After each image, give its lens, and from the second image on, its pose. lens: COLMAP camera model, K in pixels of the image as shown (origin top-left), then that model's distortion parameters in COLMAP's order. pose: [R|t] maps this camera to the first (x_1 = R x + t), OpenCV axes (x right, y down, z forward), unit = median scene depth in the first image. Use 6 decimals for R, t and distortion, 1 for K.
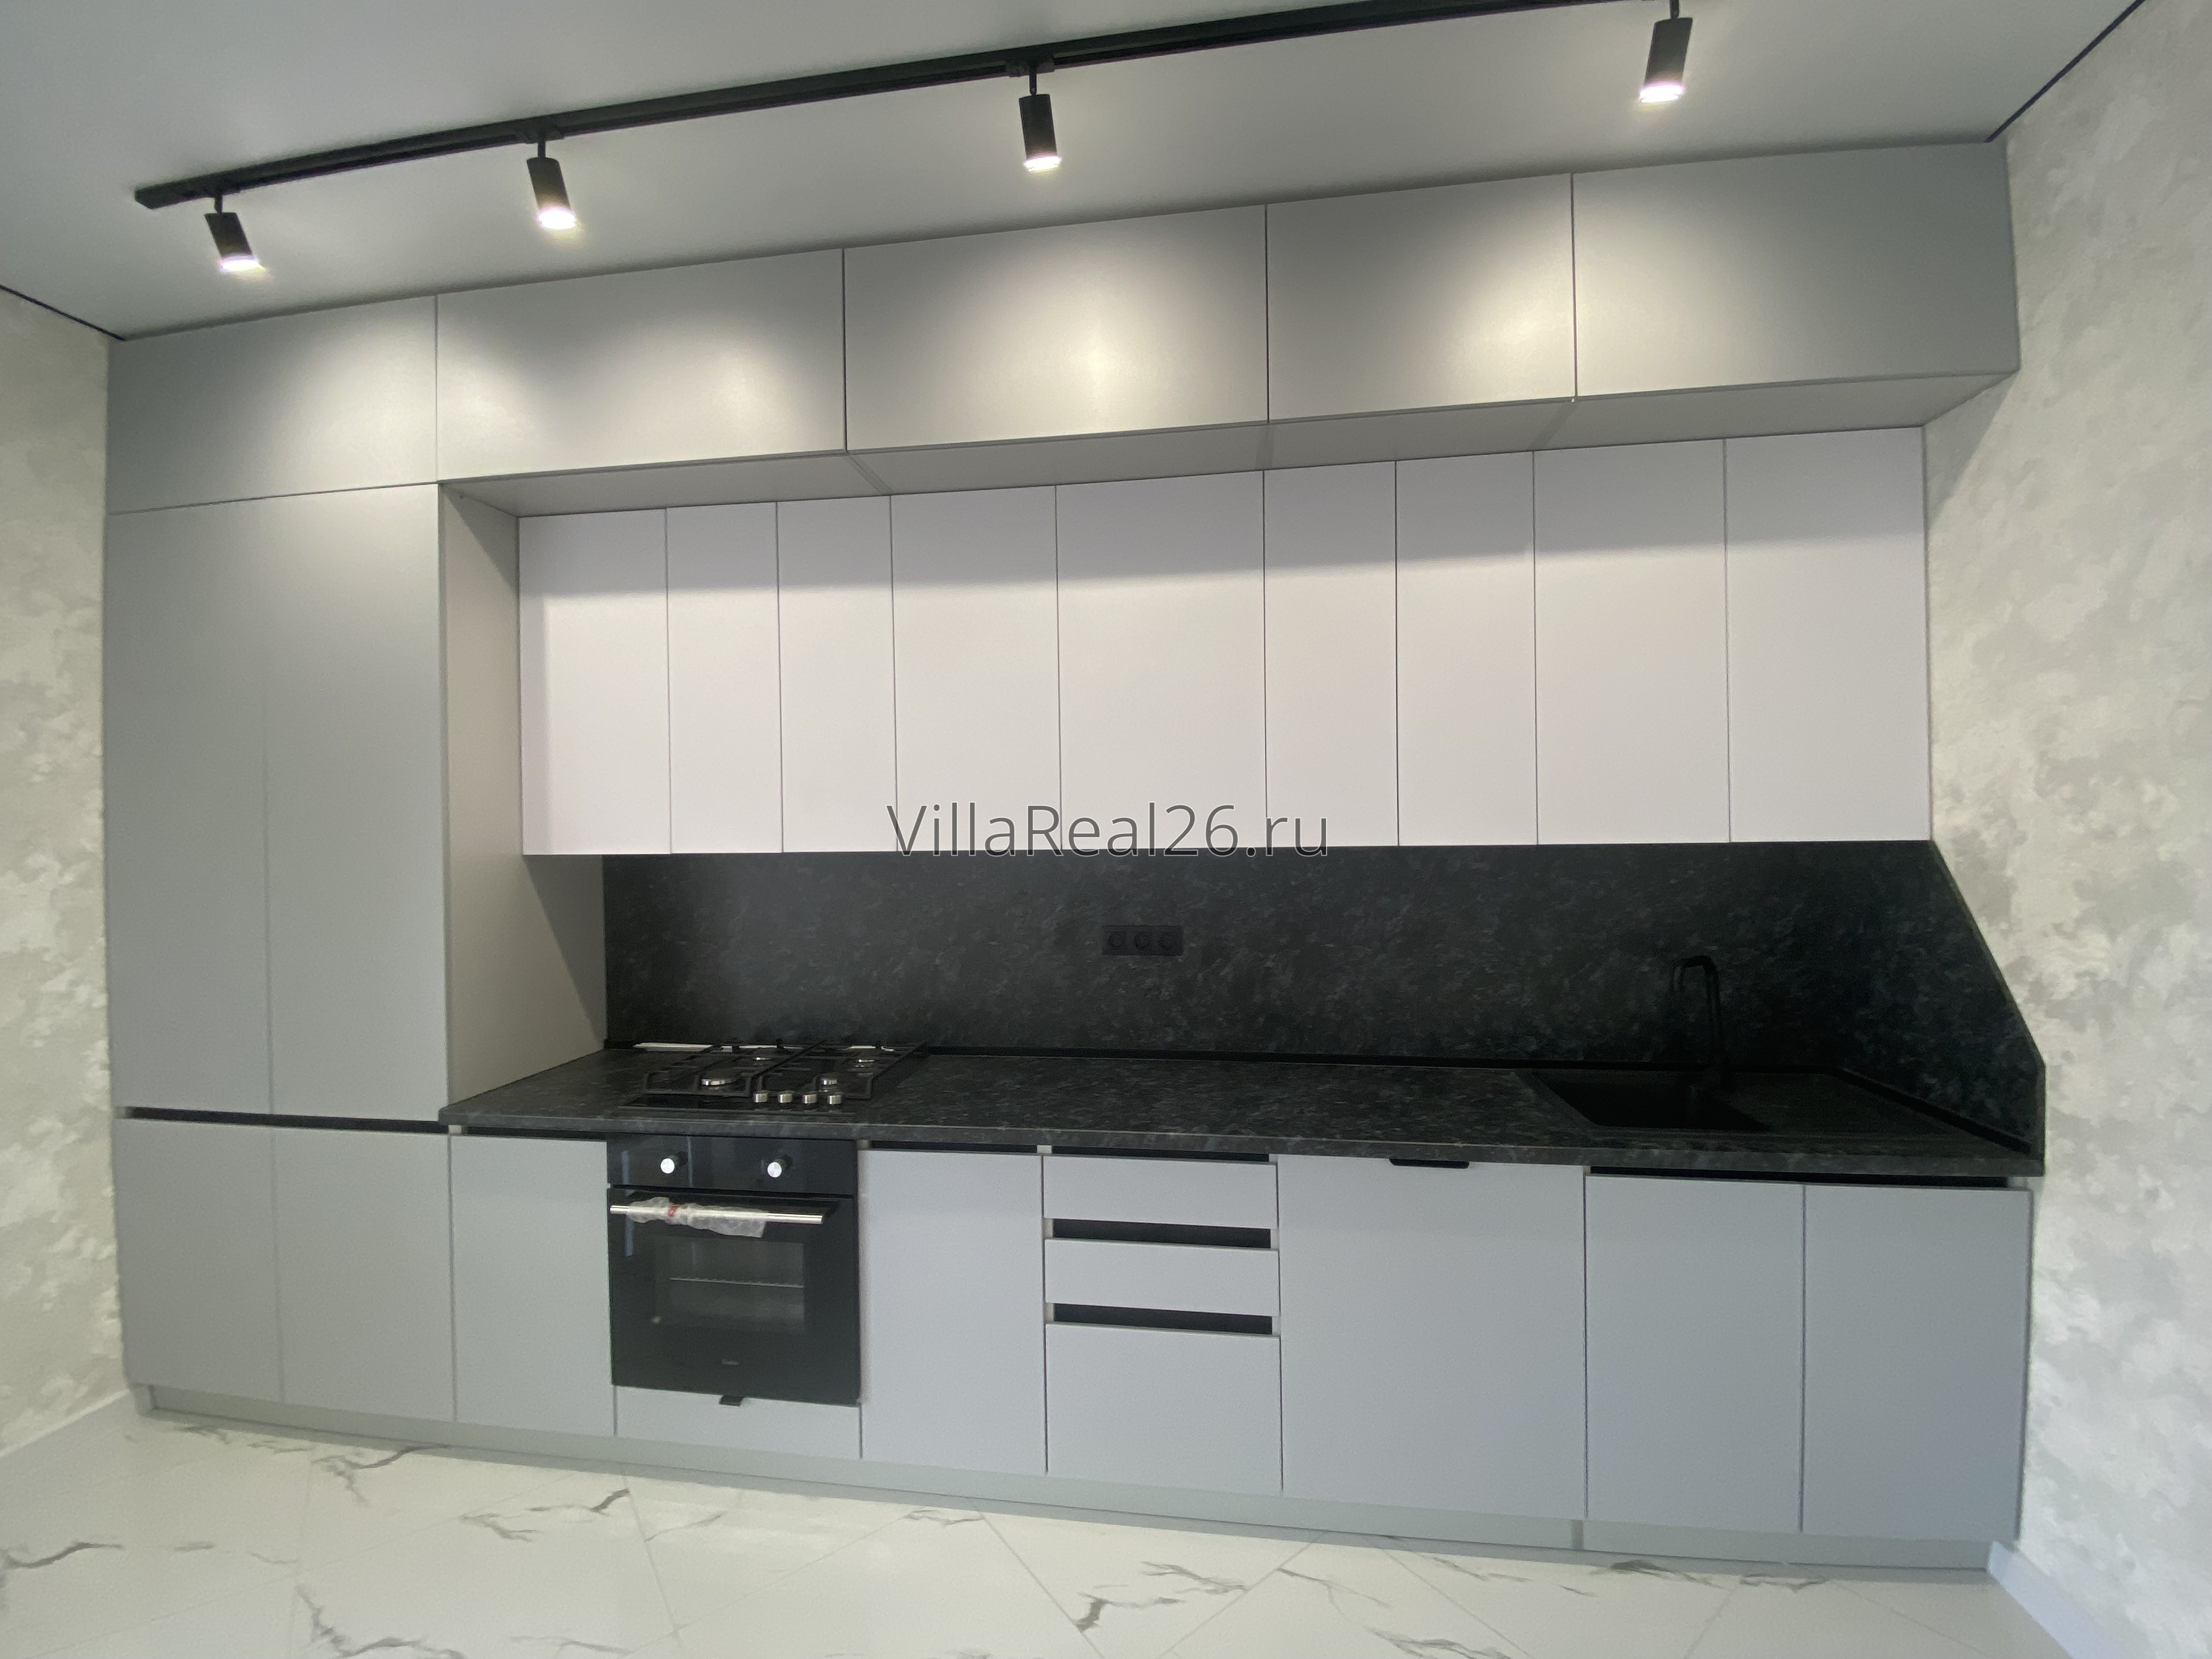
lens RADIAL K [[895.0, 0, 1093.5], [0, 895.0, 823.2], [0, 0, 1]] dist [0.028906, -0.025012]
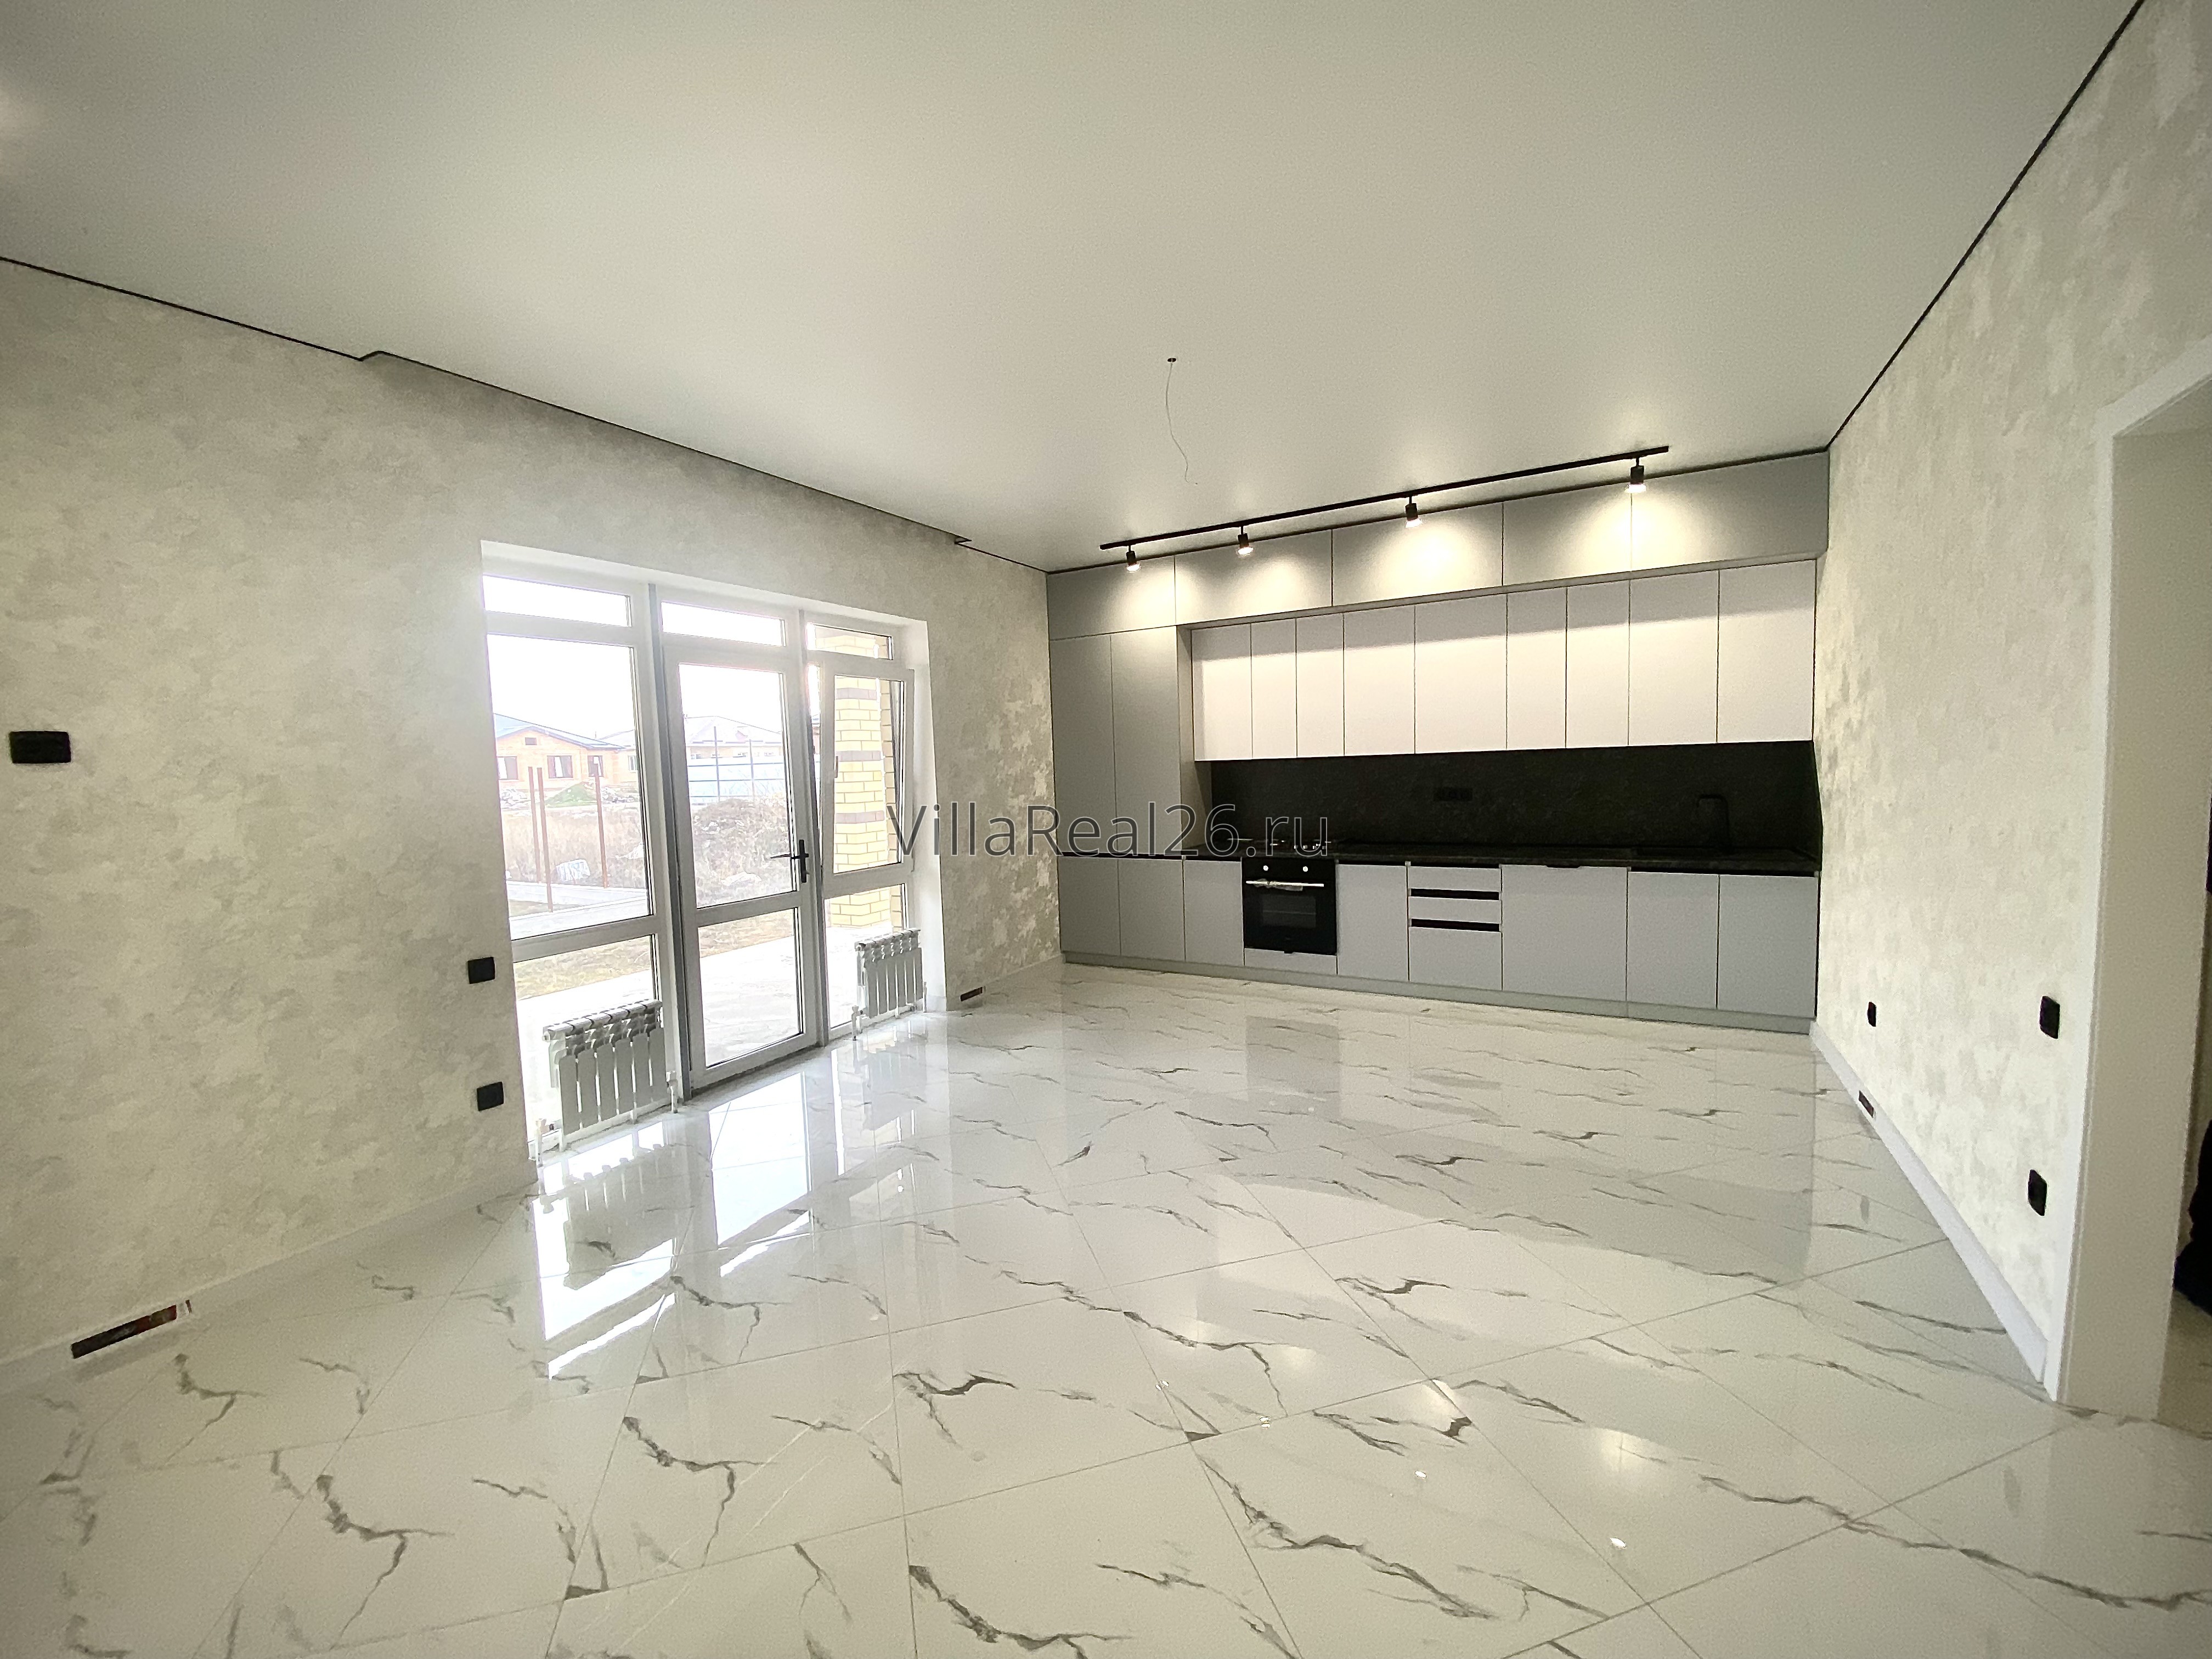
lens RADIAL K [[895.0, 0, 1093.5], [0, 895.0, 823.2], [0, 0, 1]] dist [0.028906, -0.025012]
pose [[0.931002, 0.008402, -0.364917, 0.047388], [0.019198, 0.997224, 0.071940, 0.027433], [0.364509, -0.073982, 0.928256, -1.788962]]
